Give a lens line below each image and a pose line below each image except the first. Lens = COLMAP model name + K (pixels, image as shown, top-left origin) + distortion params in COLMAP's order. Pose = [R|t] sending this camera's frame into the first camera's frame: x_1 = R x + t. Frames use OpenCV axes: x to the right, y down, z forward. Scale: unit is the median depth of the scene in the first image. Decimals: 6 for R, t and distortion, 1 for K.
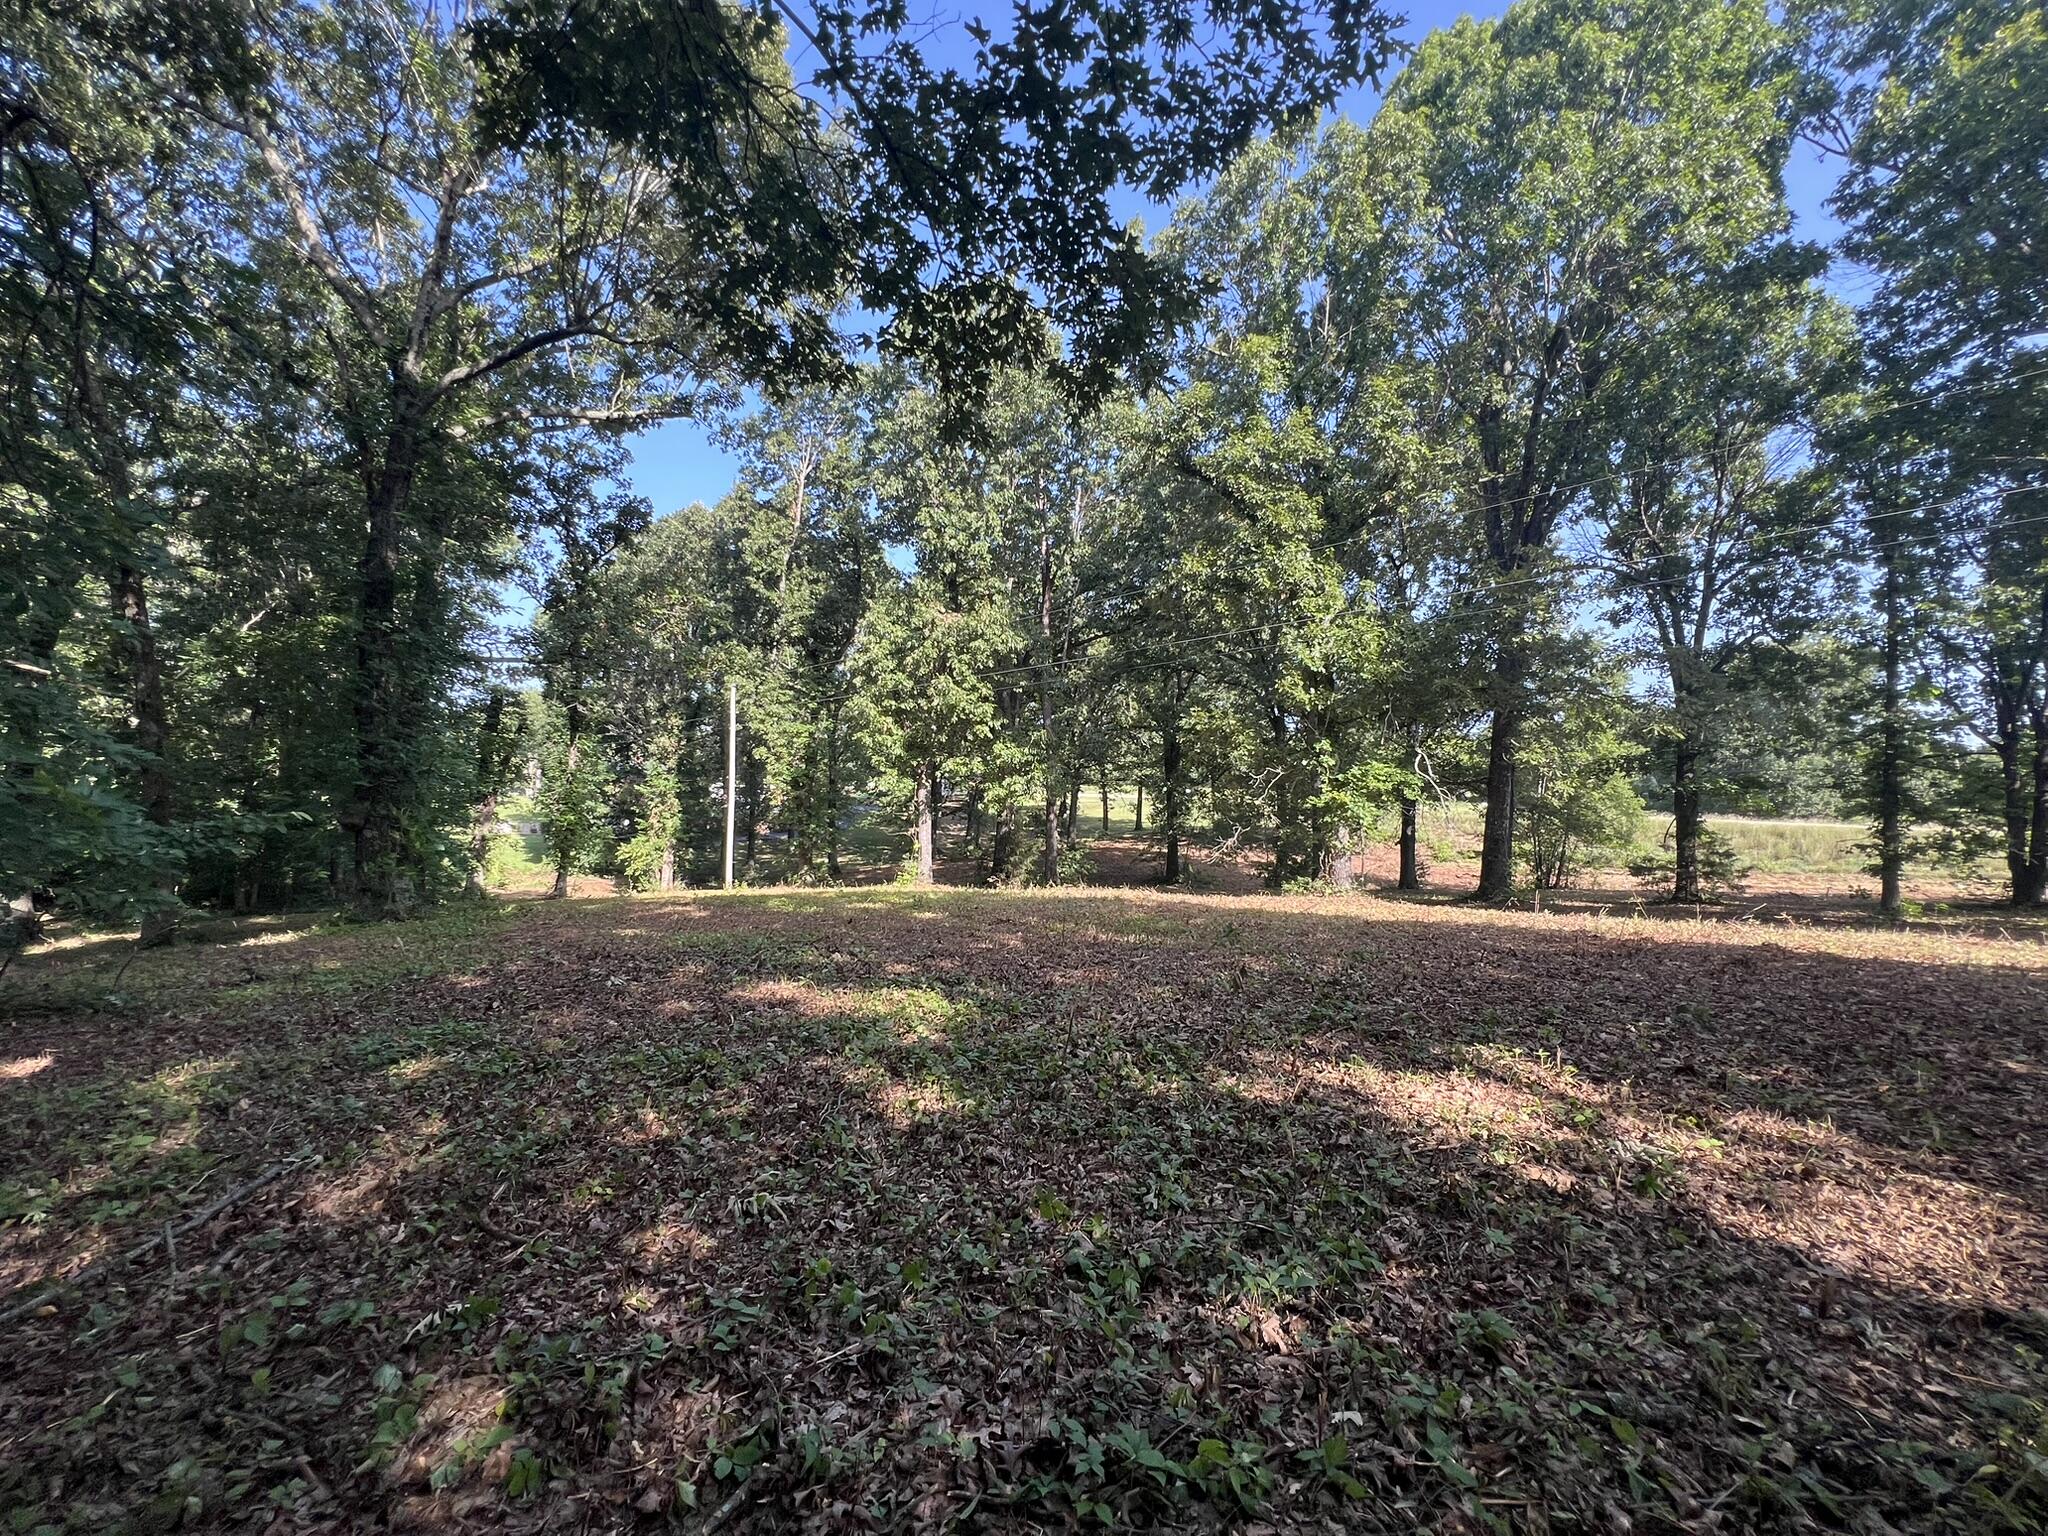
lens RADIAL K [[830.5, 0, 1018.1], [0, 830.5, 766.9], [0, 0, 1]] dist [-0.003164, 0.000905]
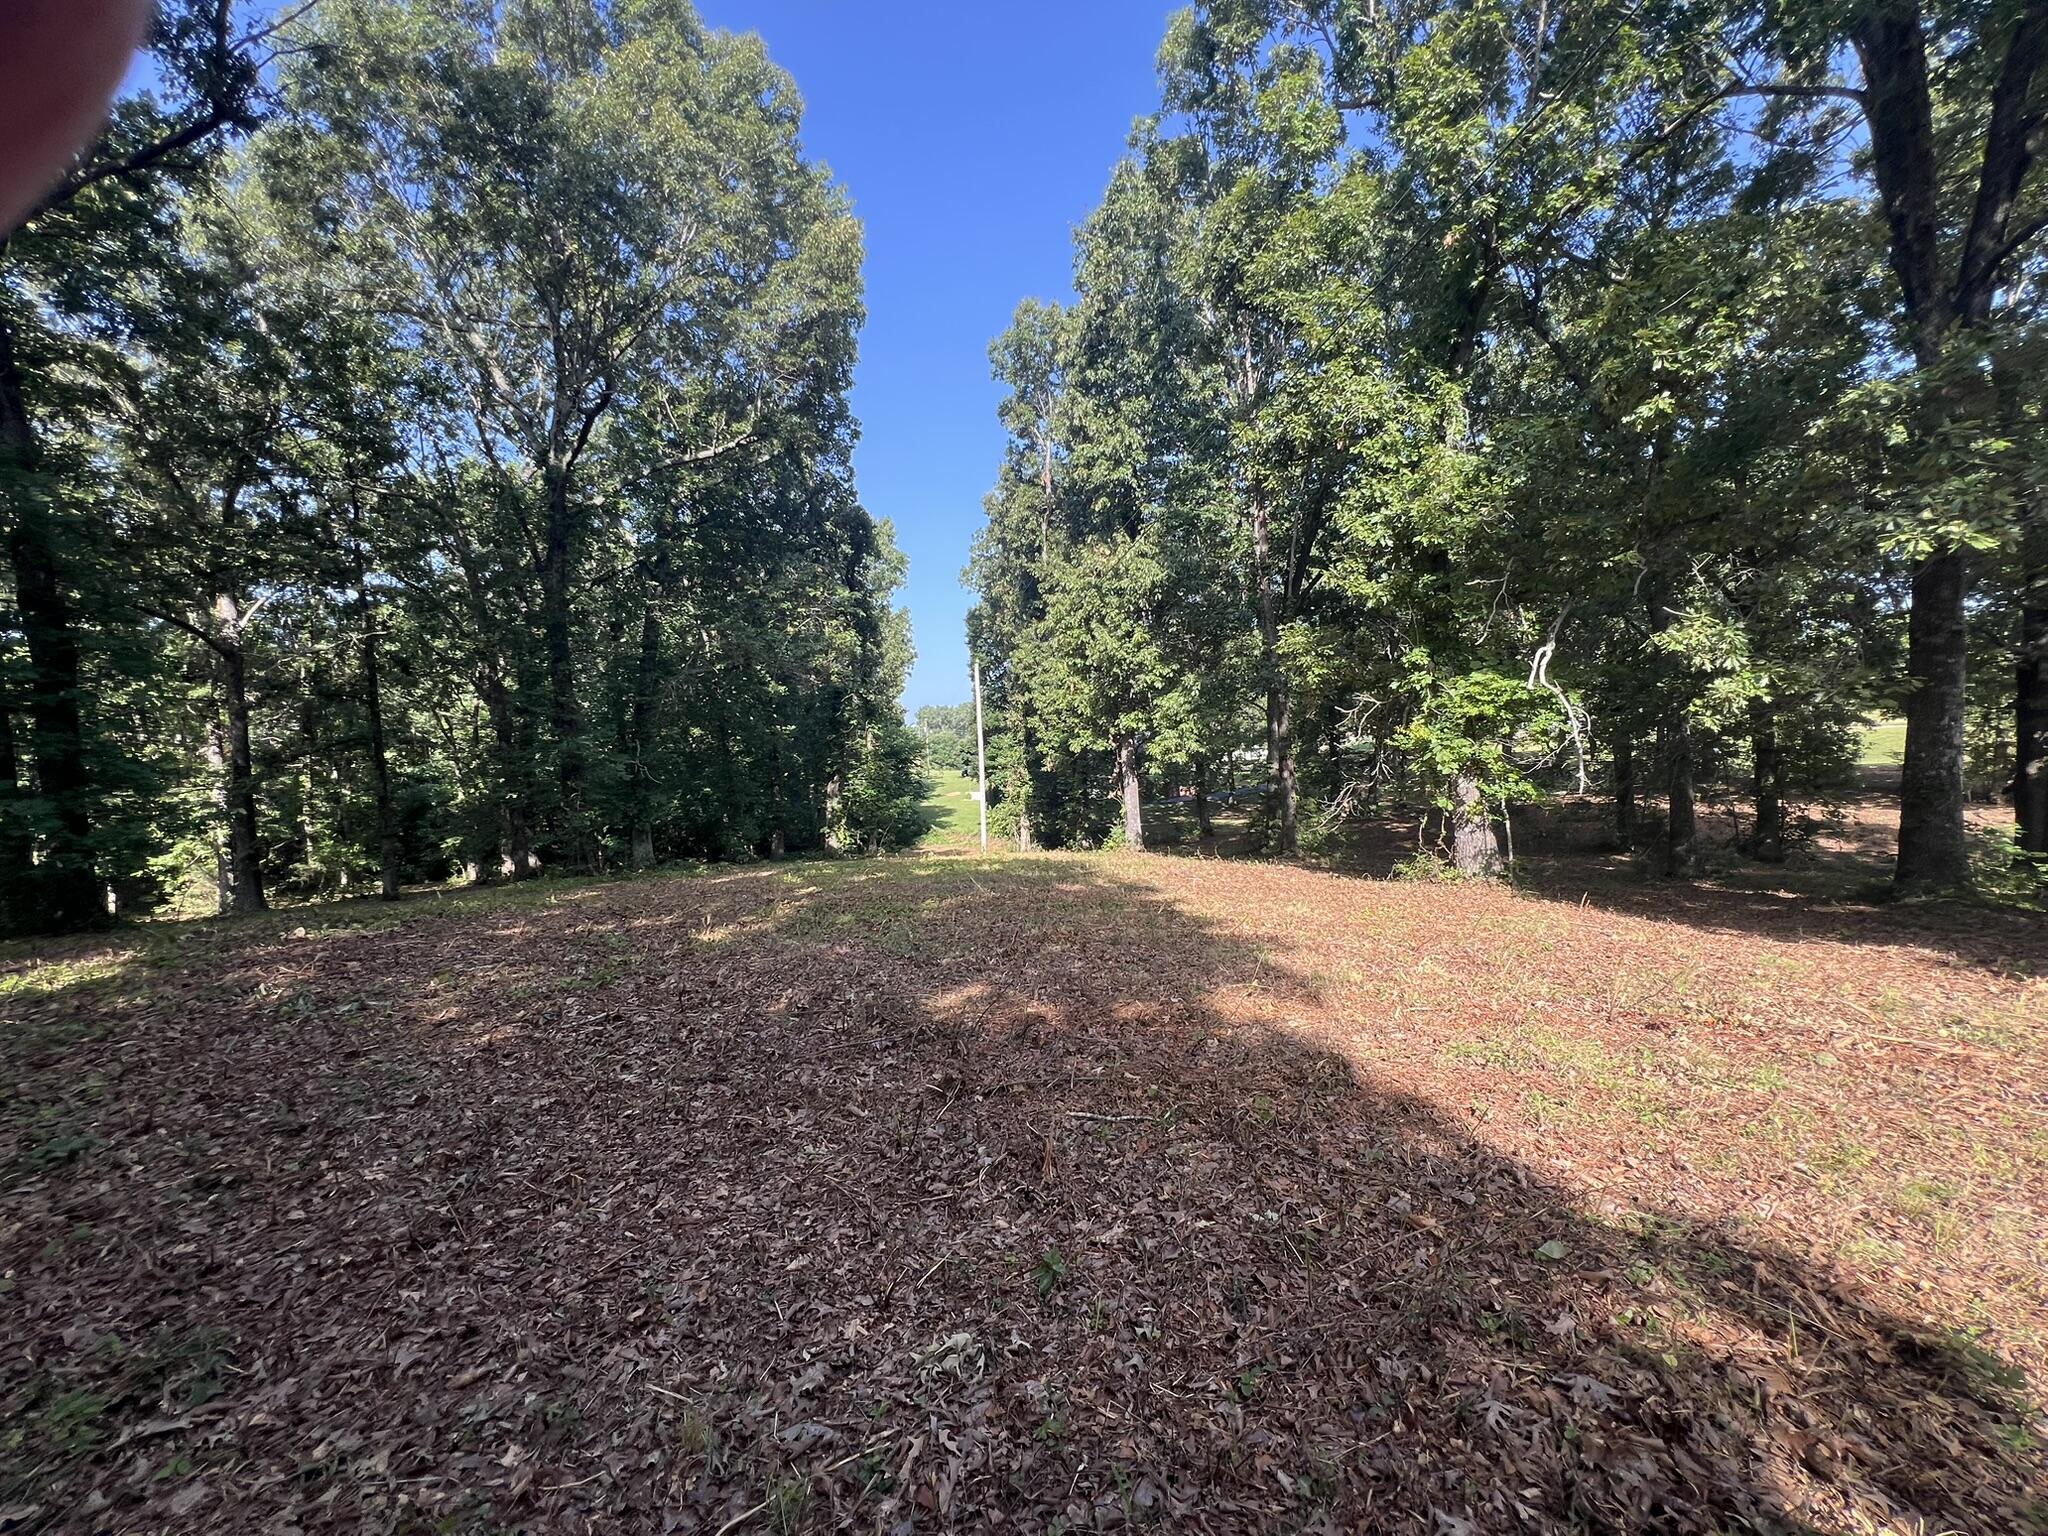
lens RADIAL K [[830.5, 0, 1032.1], [0, 830.5, 760.4], [0, 0, 1]] dist [-0.003164, 0.000905]
pose [[0.802872, -0.051856, -0.593892, 0.360770], [0.077331, 0.996852, 0.017502, 0.015234], [0.591114, -0.059978, 0.804355, 0.201983]]
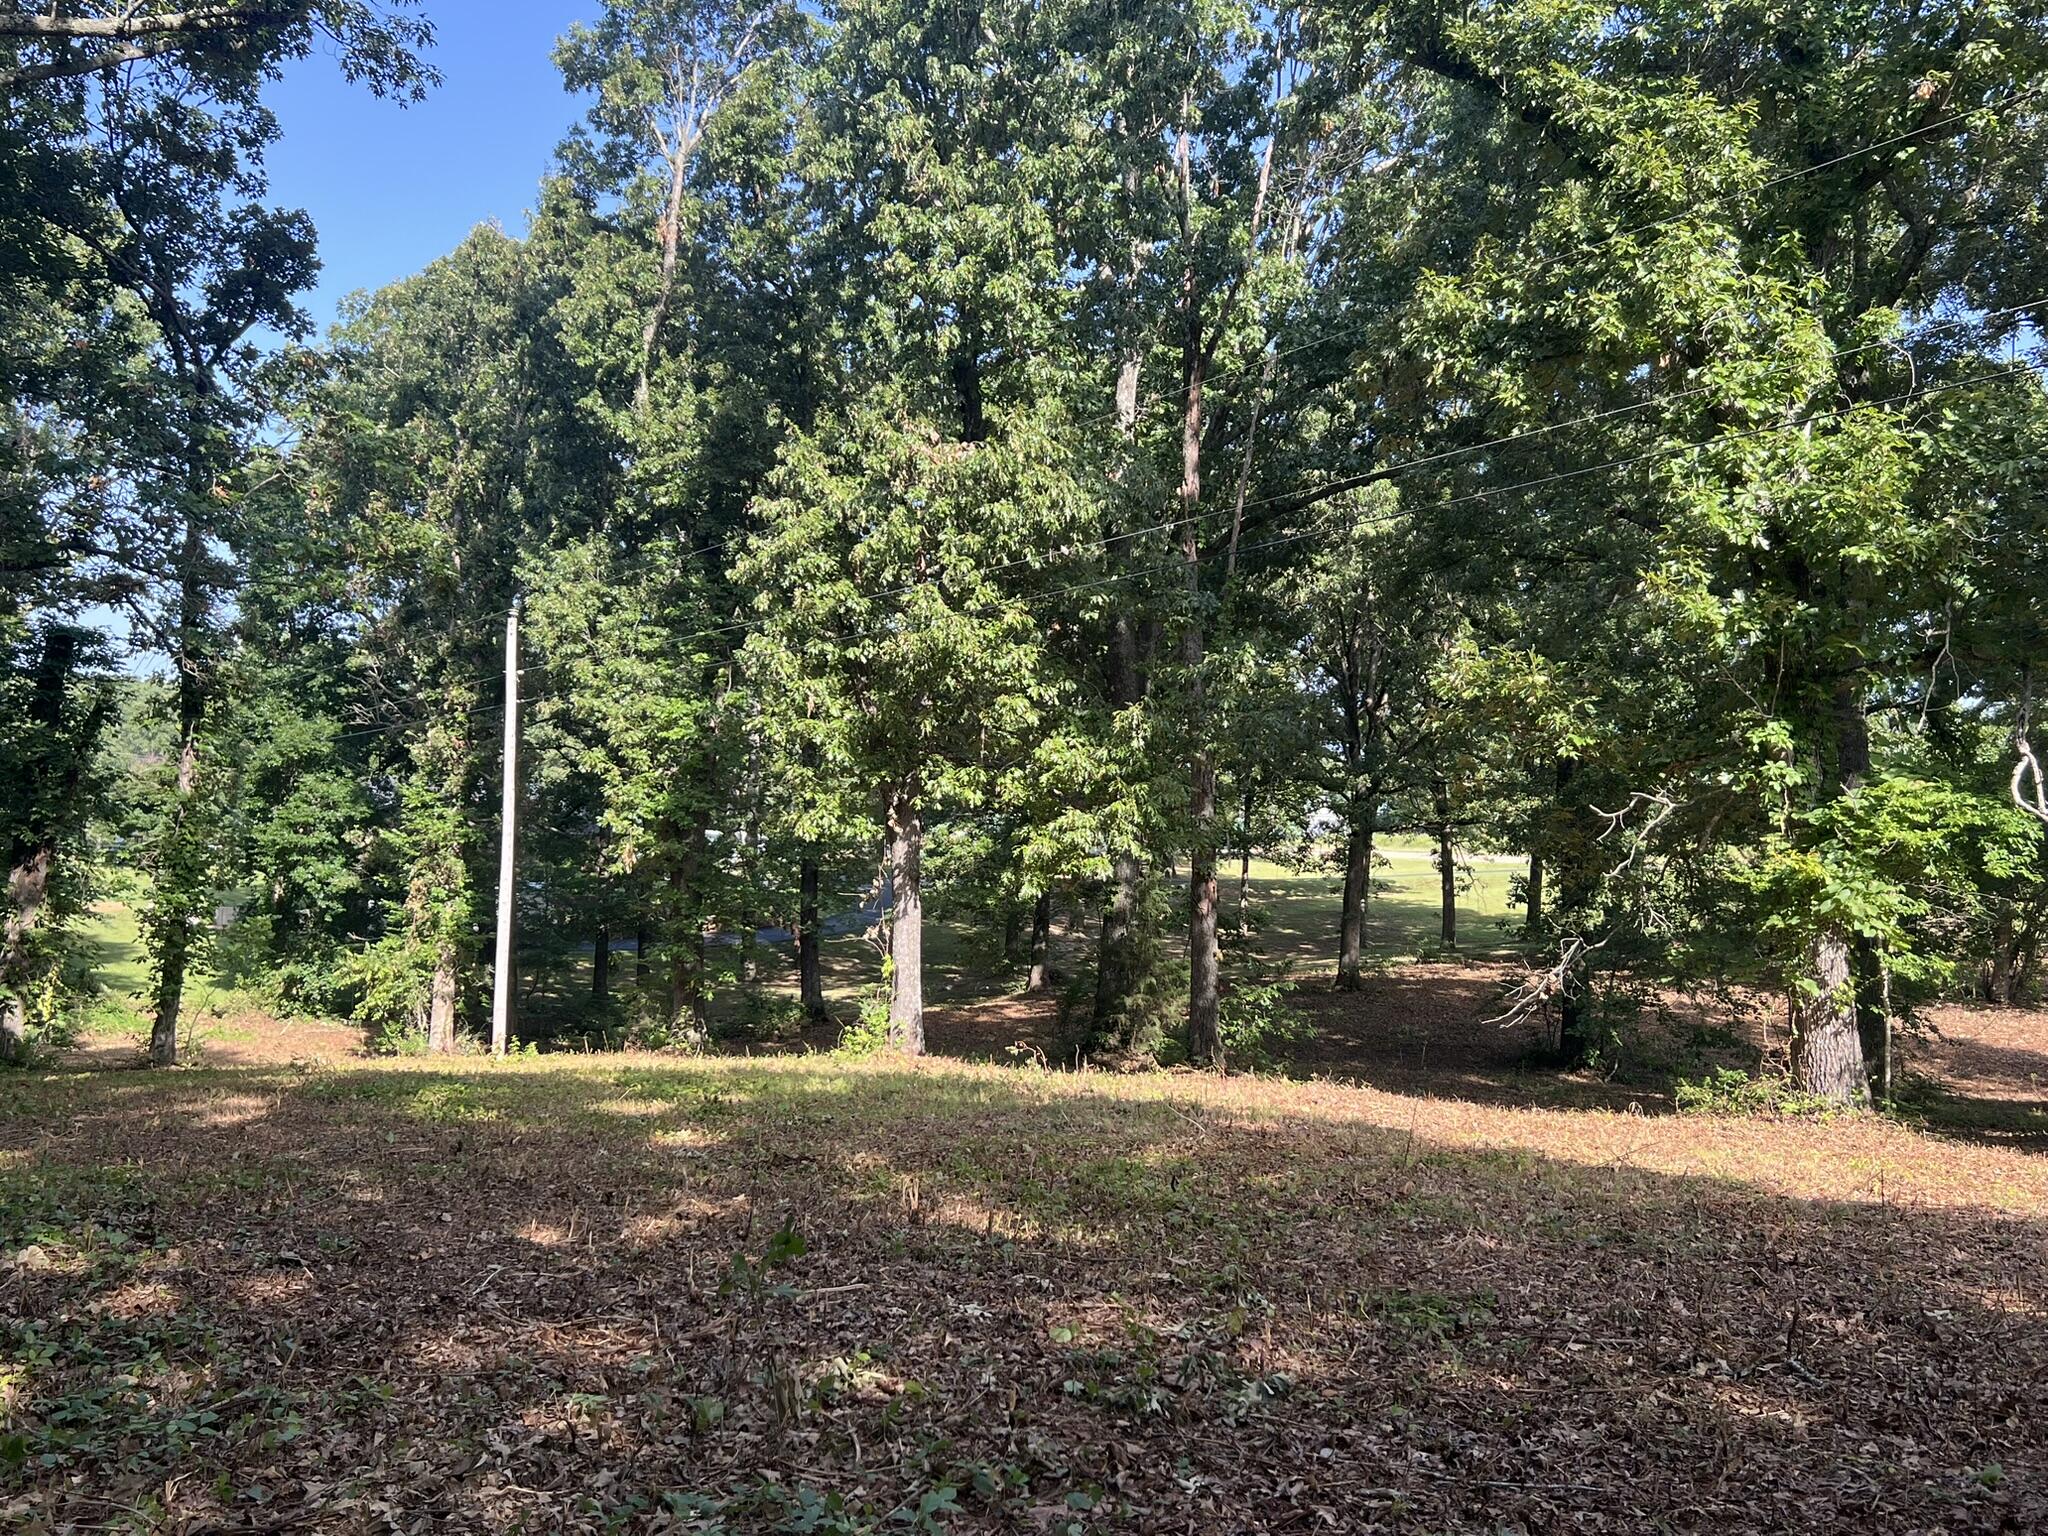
lens RADIAL K [[1802.4, 0, 1007.3], [0, 1802.4, 776.2], [0, 0, 1]] dist [0.090610, -0.130796]
pose [[0.984000, -0.000787, -0.178166, 0.116878], [-0.001003, 0.999950, -0.009954, 0.001914], [0.178165, 0.009973, 0.983950, 0.059957]]
